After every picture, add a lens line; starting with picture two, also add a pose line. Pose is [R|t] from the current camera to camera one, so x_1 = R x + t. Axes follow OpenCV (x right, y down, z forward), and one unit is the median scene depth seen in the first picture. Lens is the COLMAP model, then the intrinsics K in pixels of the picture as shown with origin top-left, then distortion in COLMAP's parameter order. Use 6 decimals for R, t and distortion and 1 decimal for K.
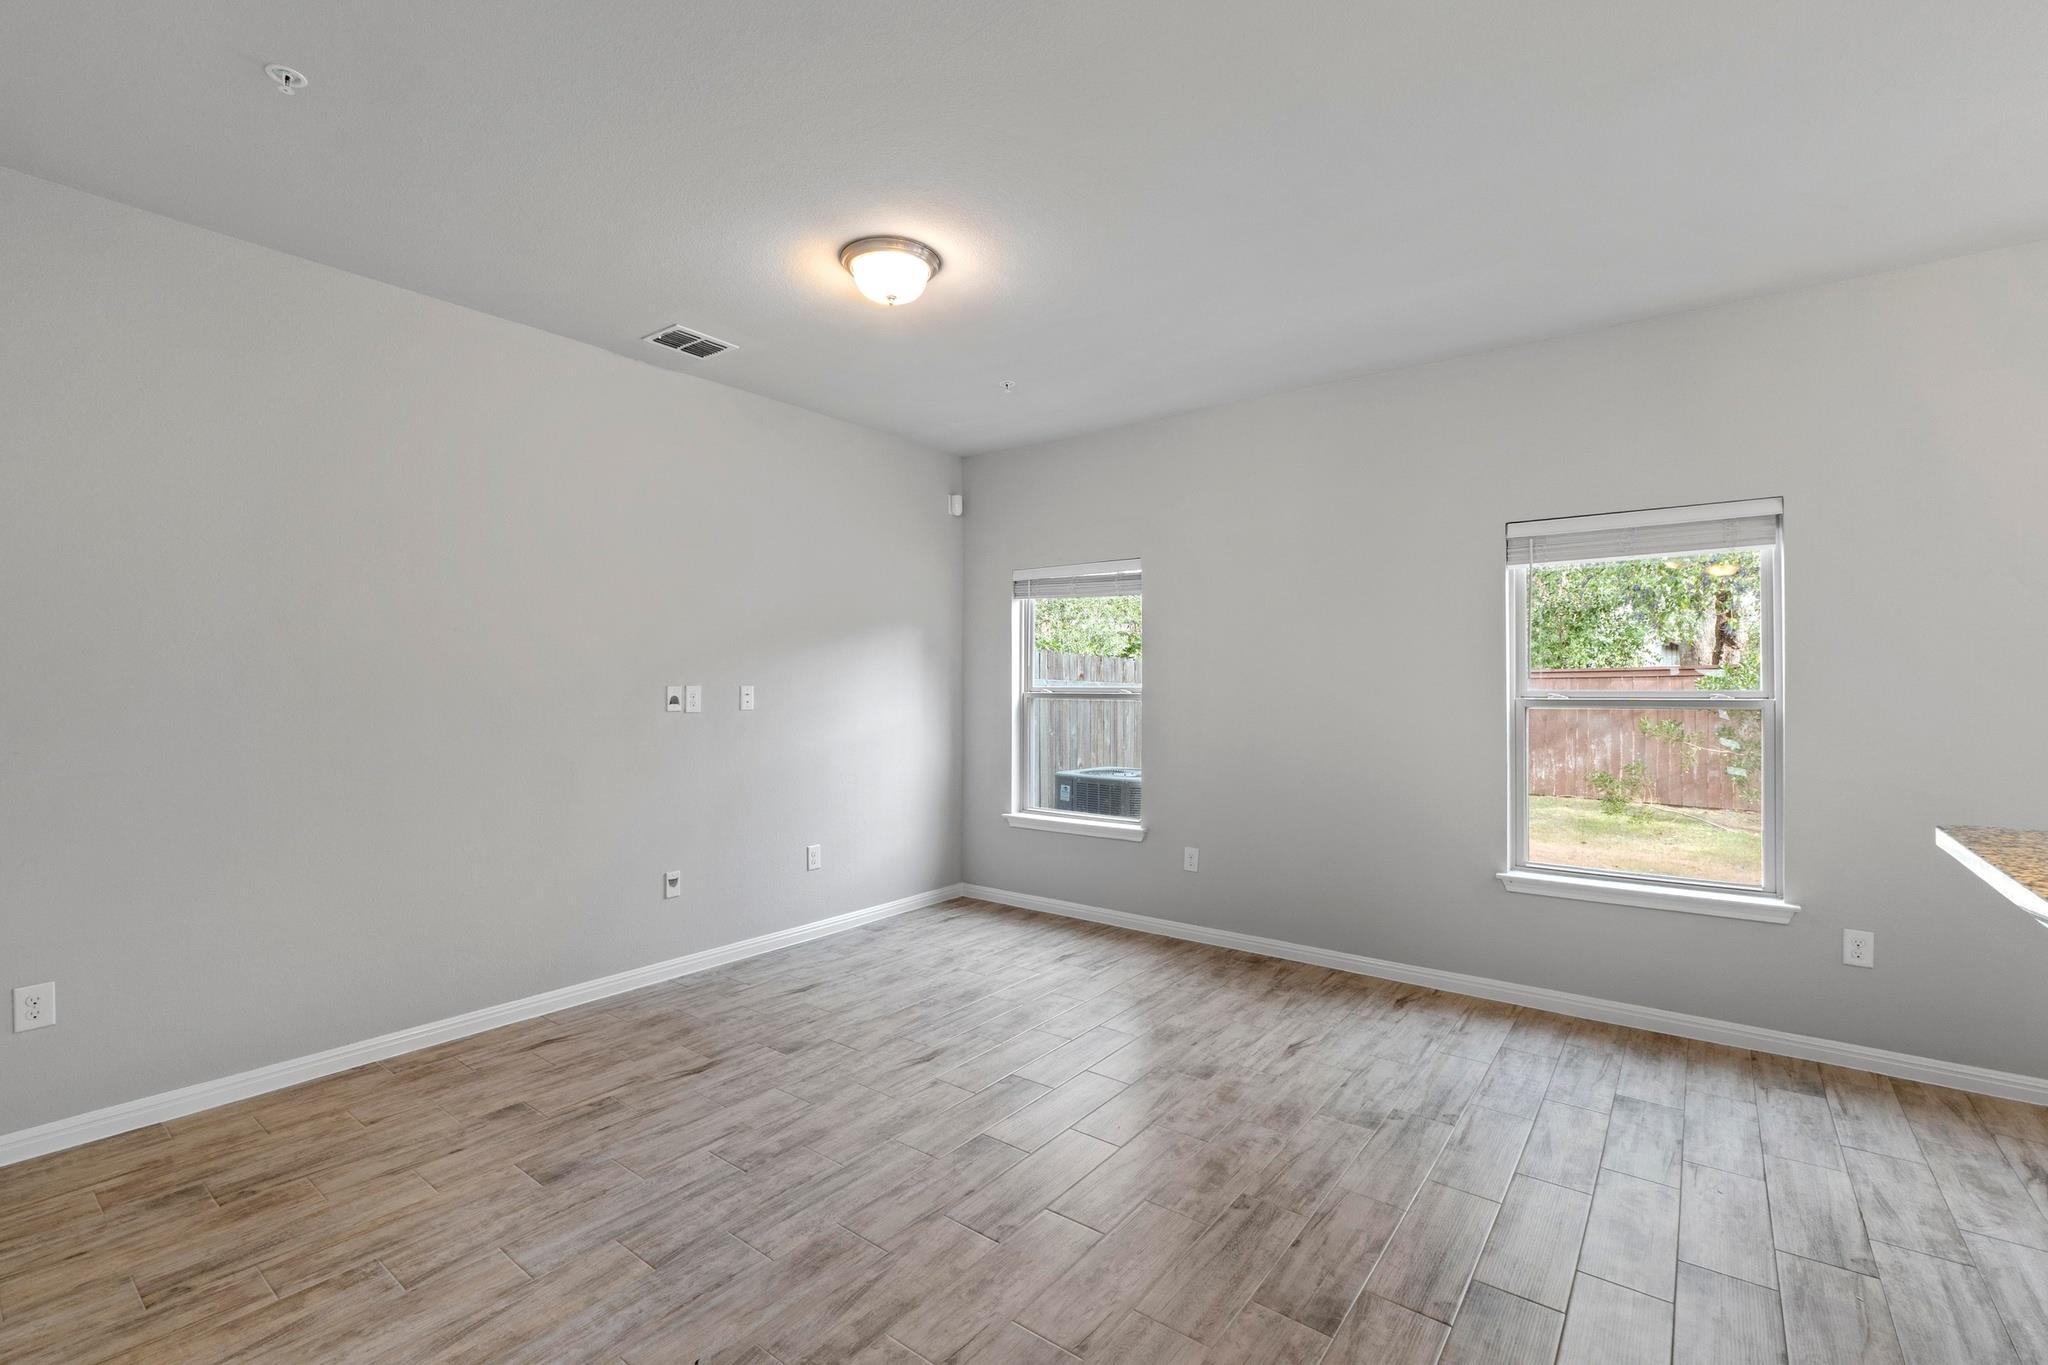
lens RADIAL K [[885.9, 0, 1018.0], [0, 885.9, 680.5], [0, 0, 1]] dist [-0.006180, 0.000074]
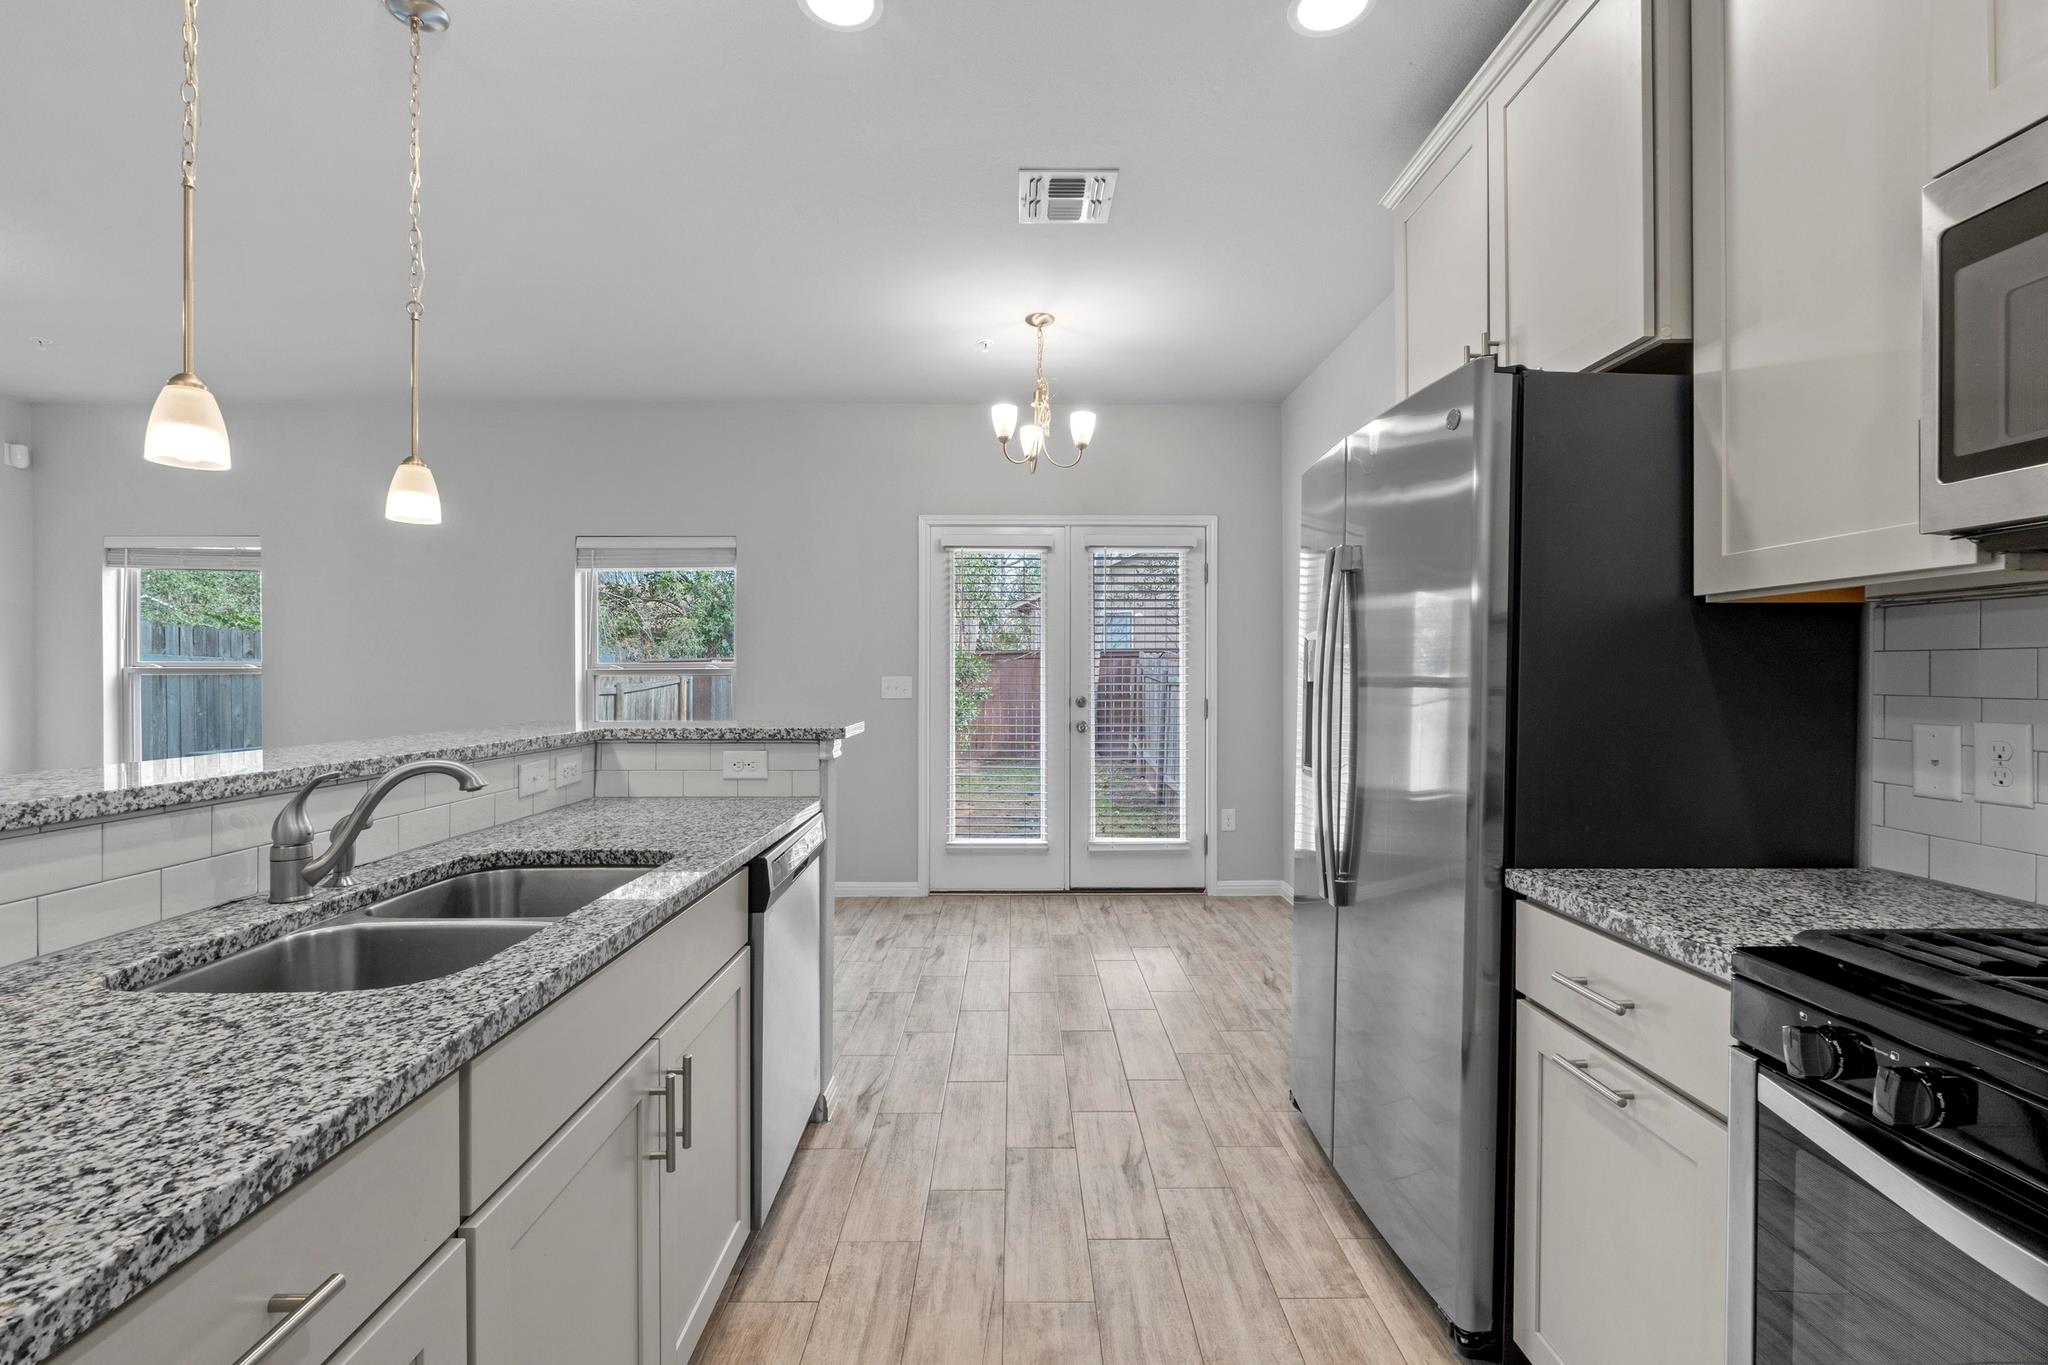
lens RADIAL K [[885.9, 0, 1016.2], [0, 885.9, 680.6], [0, 0, 1]] dist [-0.006180, 0.000074]
pose [[0.788276, -0.006258, 0.615290, 0.268601], [-0.001428, 0.999927, 0.012000, 0.022346], [-0.615321, -0.010338, 0.788209, -0.458933]]
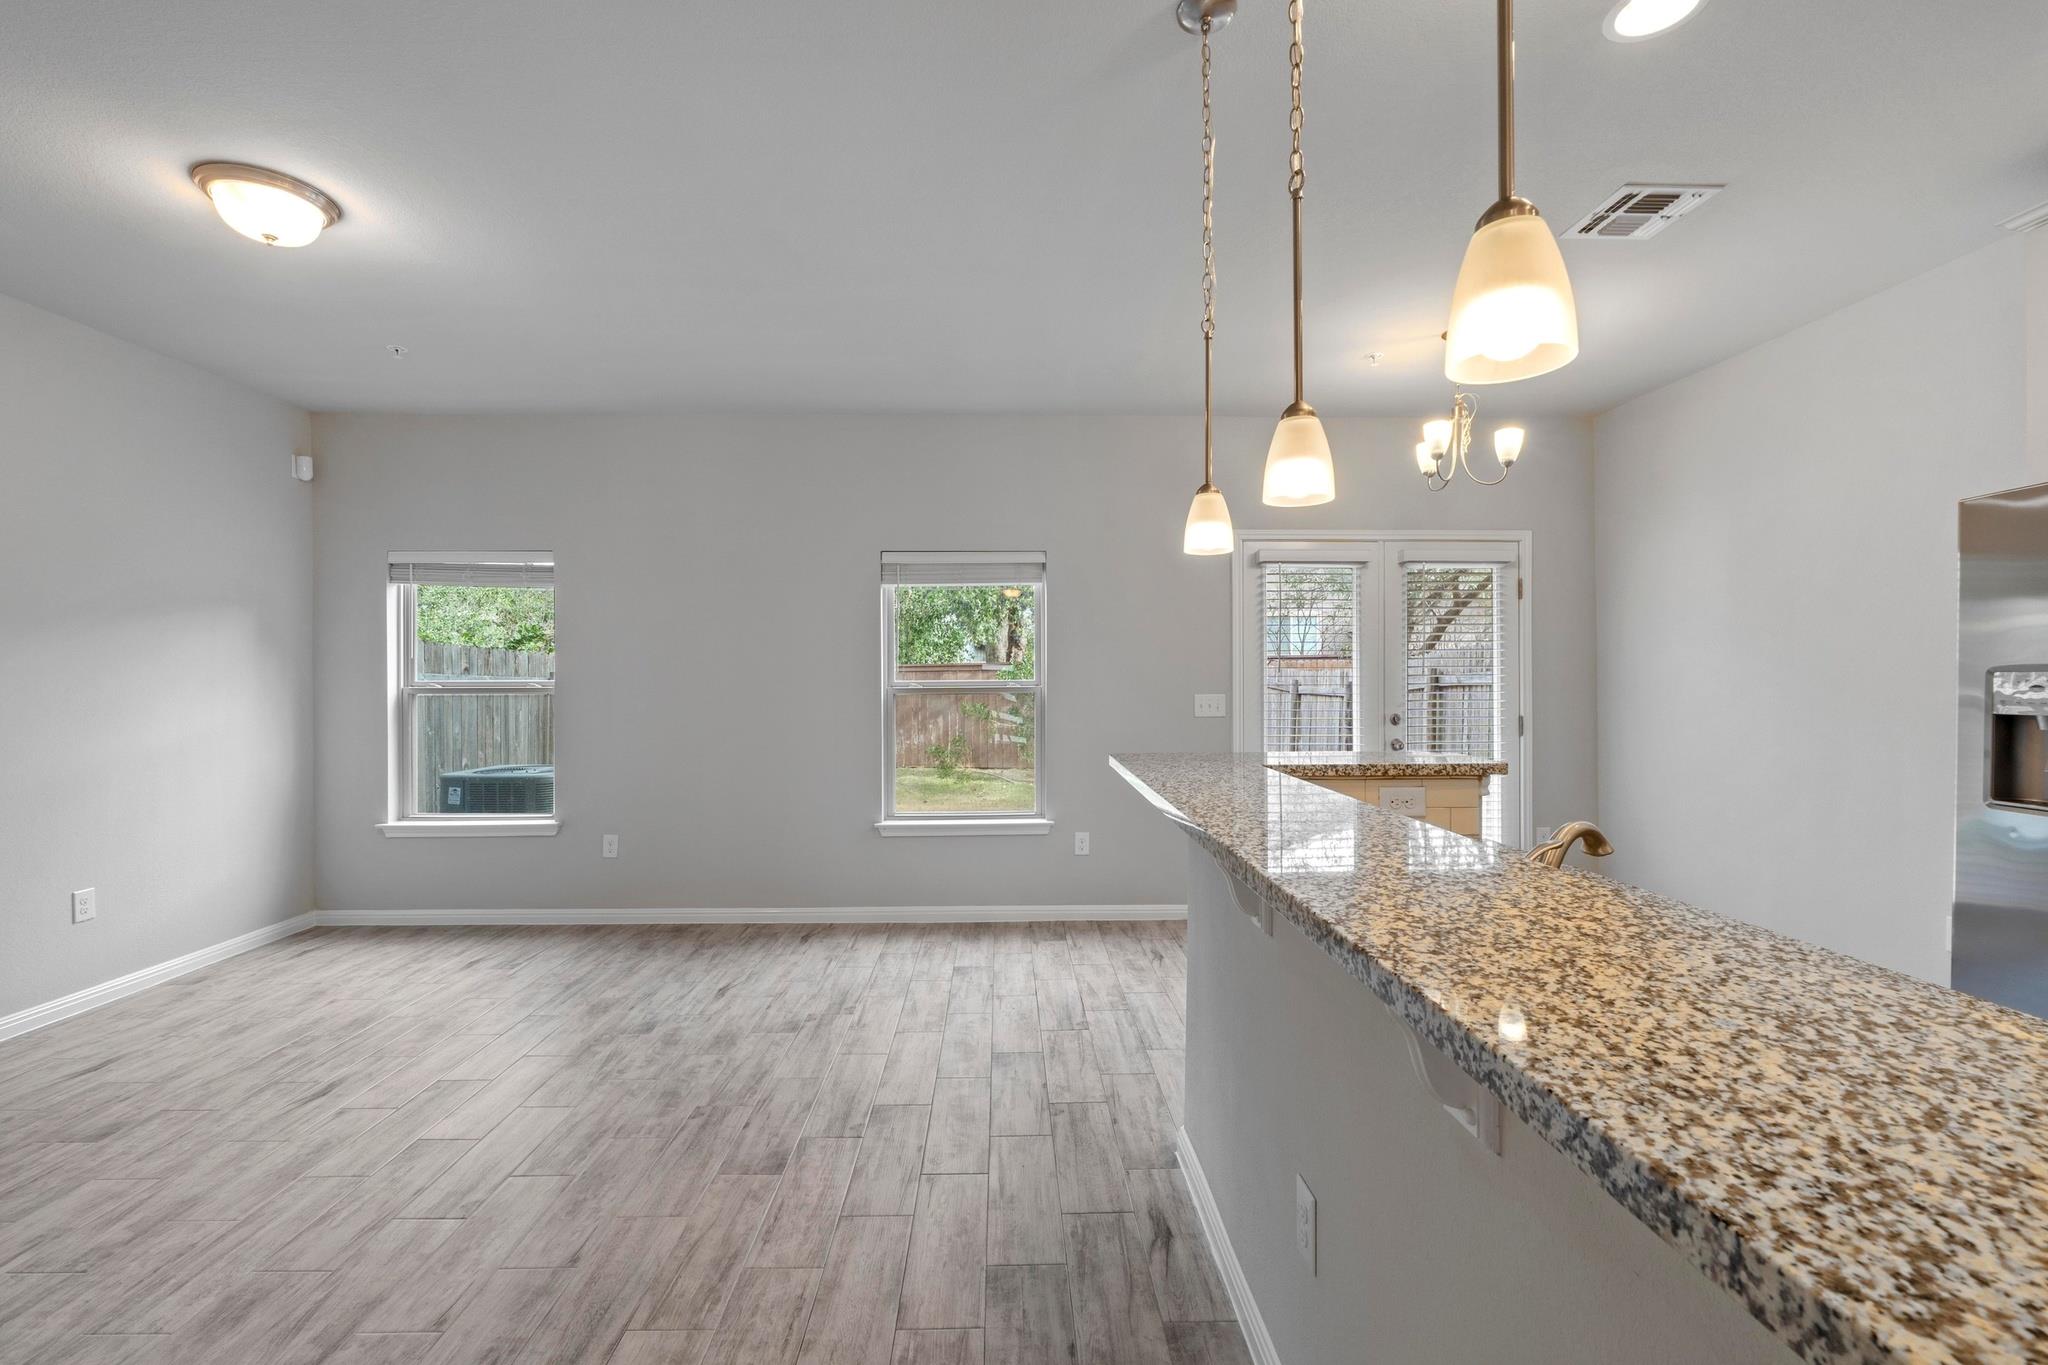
lens RADIAL K [[885.9, 0, 1015.4], [0, 885.9, 671.6], [0, 0, 1]] dist [-0.006180, 0.000074]
pose [[0.778803, 0.000203, 0.627268, -0.102250], [0.001447, 0.999997, -0.002121, 0.000896], [-0.627266, 0.002560, 0.778801, -0.124872]]
